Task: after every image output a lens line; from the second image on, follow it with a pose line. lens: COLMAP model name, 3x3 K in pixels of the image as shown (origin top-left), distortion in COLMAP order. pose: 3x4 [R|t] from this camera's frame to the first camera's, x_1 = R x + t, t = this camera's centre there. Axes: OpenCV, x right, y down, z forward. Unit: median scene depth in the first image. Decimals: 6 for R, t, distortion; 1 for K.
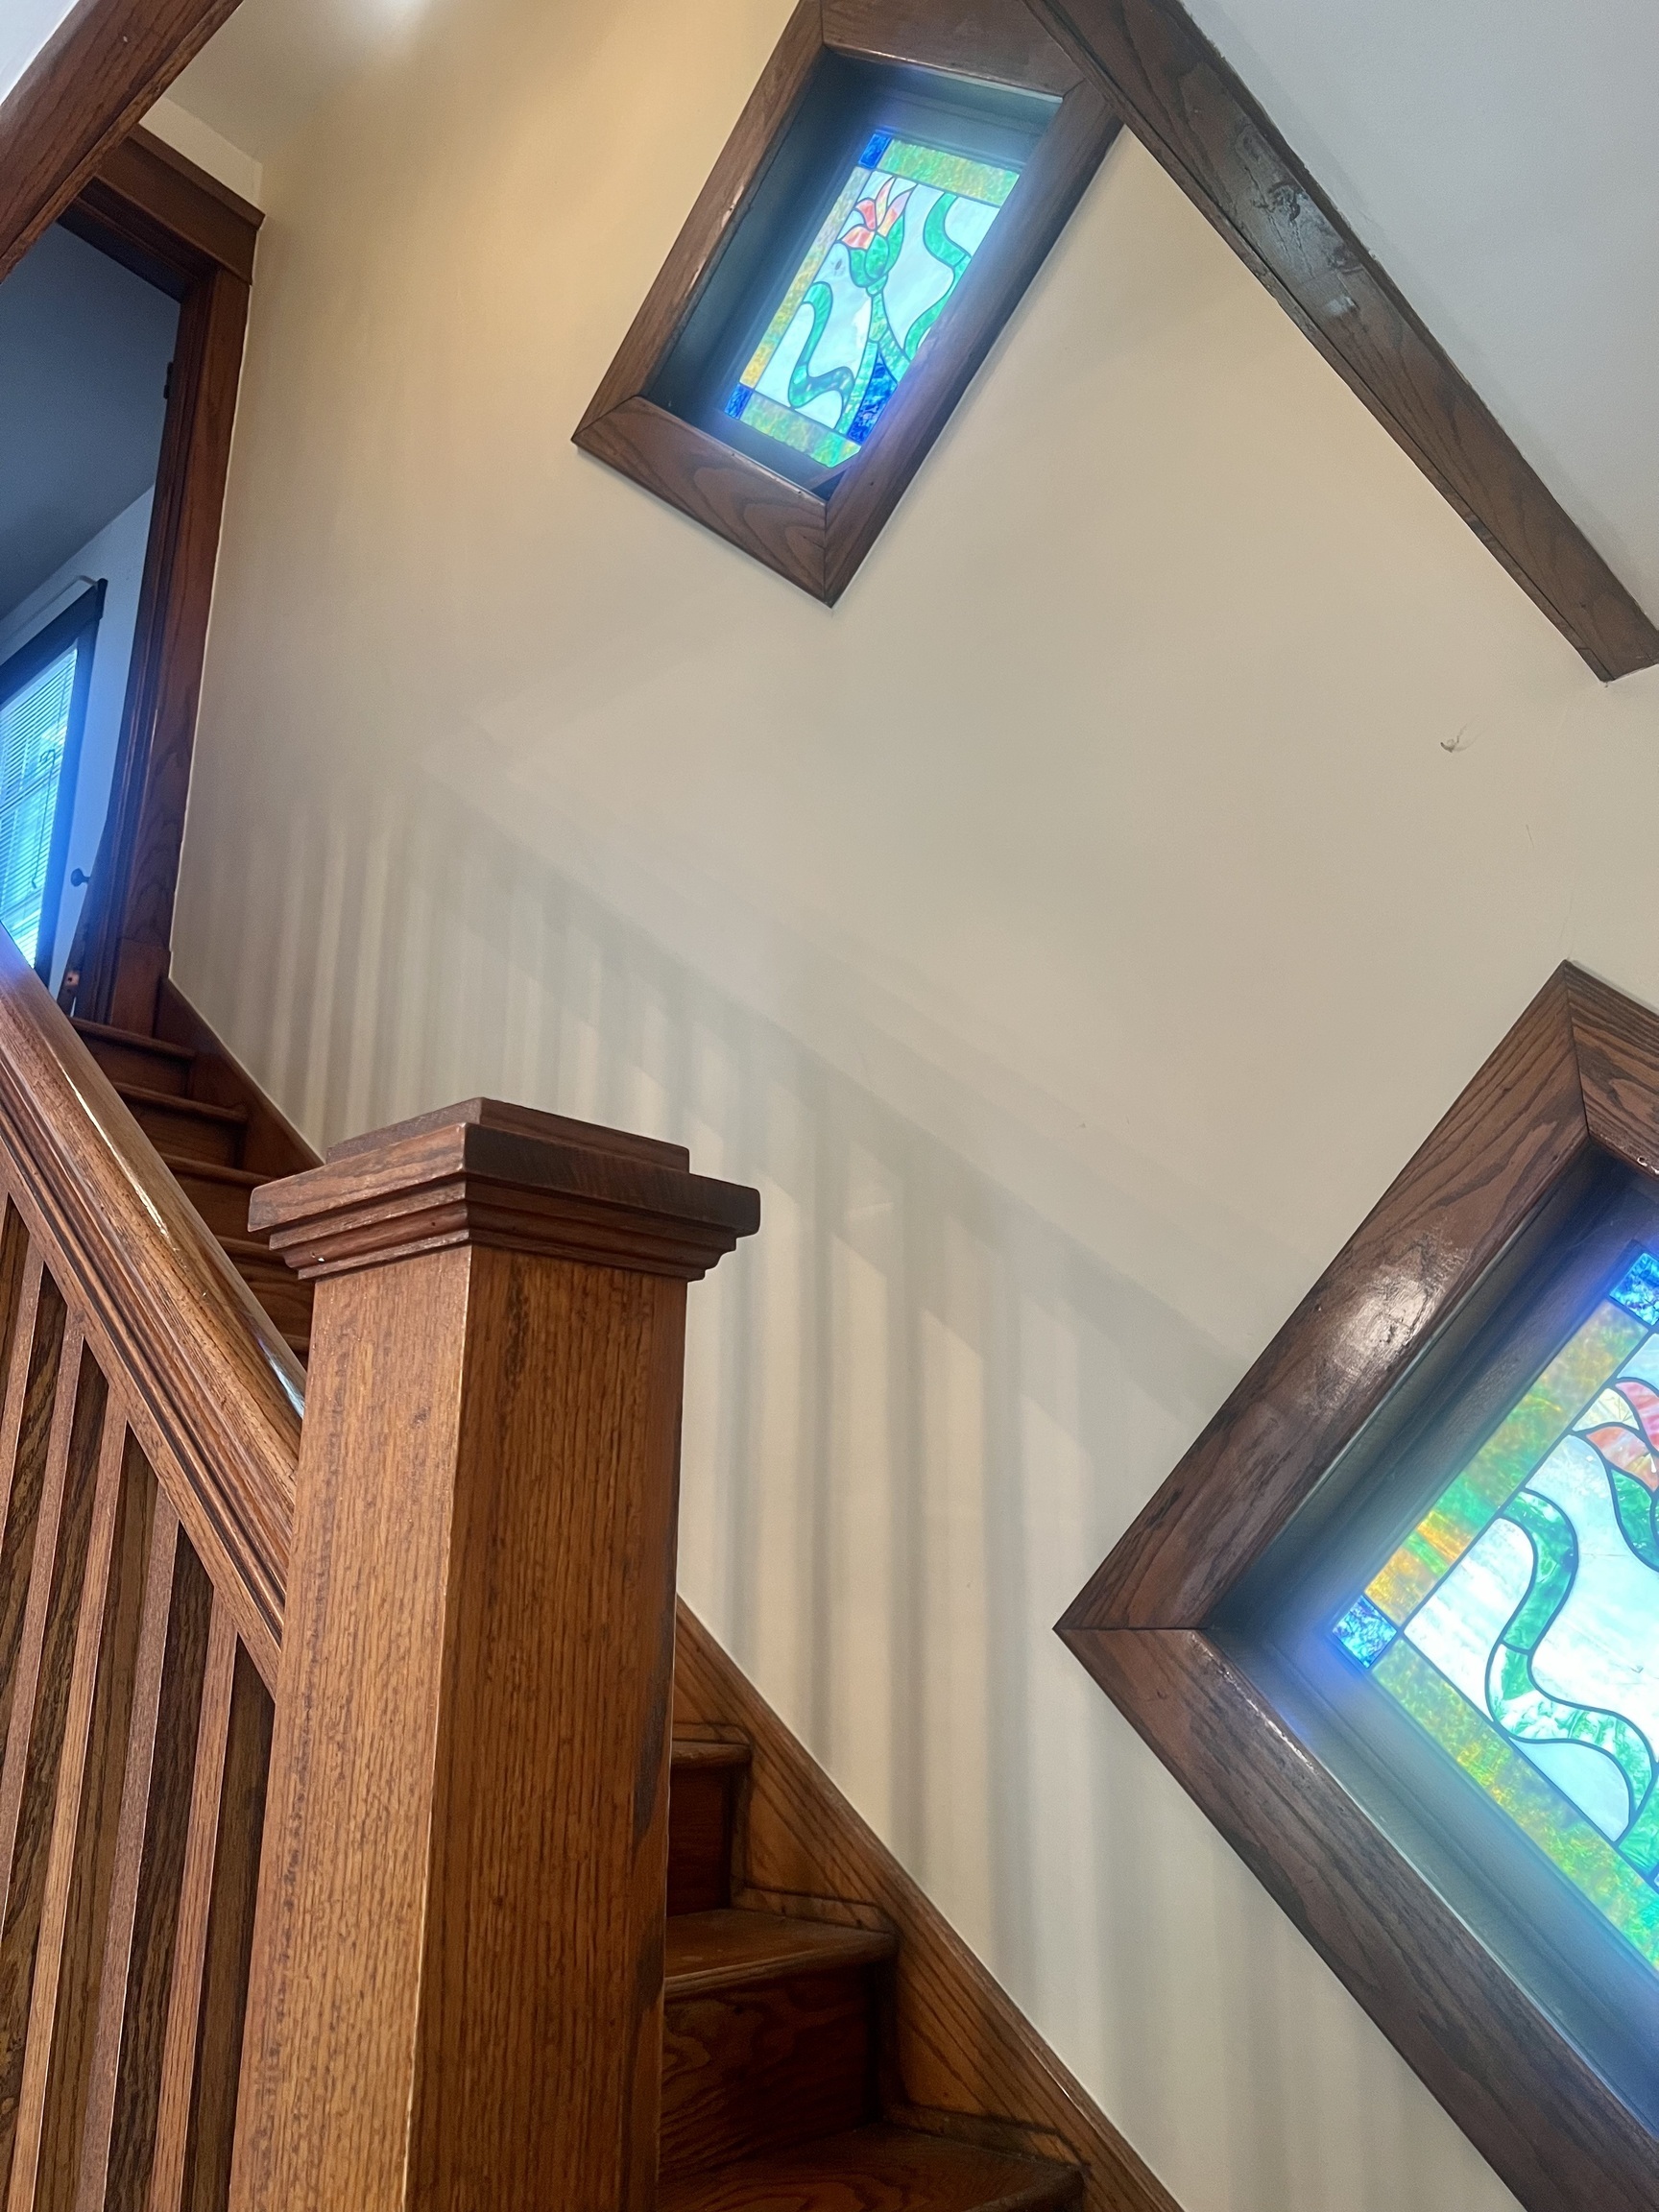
lens RADIAL K [[1663.2, 0, 833.3], [0, 1663.2, 1115.5], [0, 0, 1]] dist [0.041205, -0.029984]
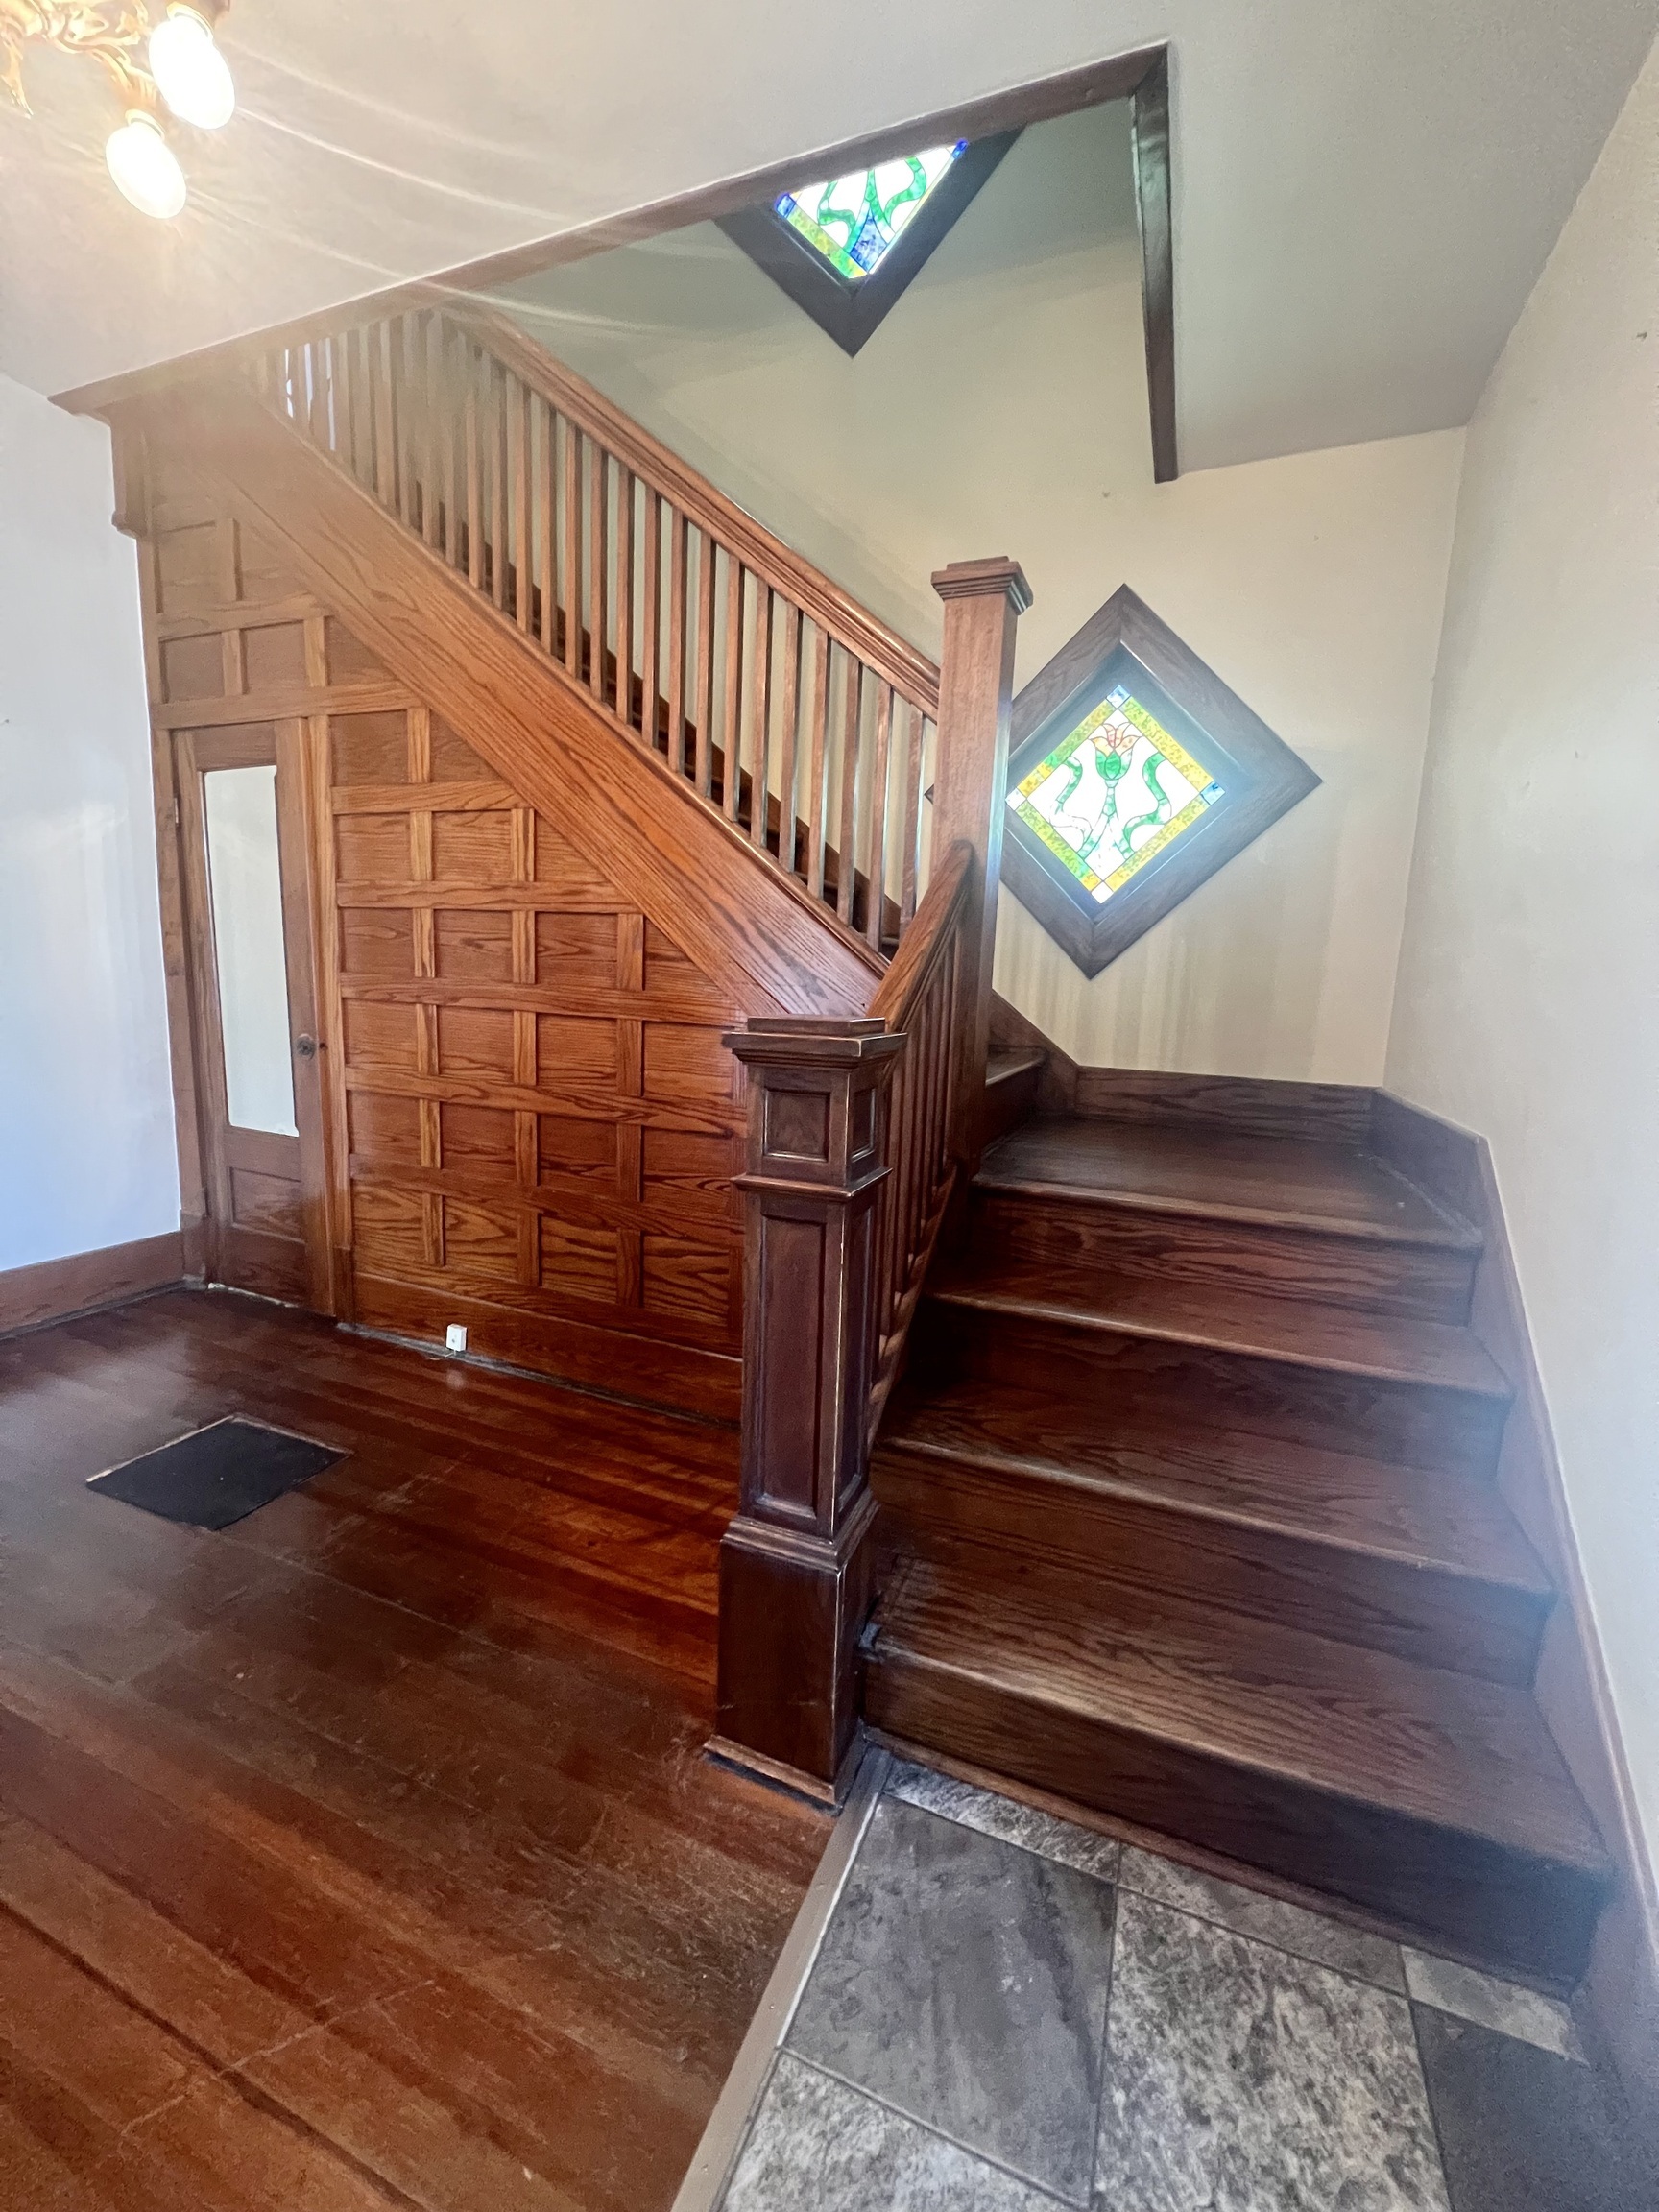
lens RADIAL K [[887.7, 0, 829.4], [0, 887.7, 1097.5], [0, 0, 1]] dist [-0.001865, -0.000068]
pose [[0.932430, -0.019770, 0.360808, -0.711913], [-0.137004, 0.904609, 0.403625, 0.188520], [-0.334370, -0.425784, 0.840776, -0.654905]]
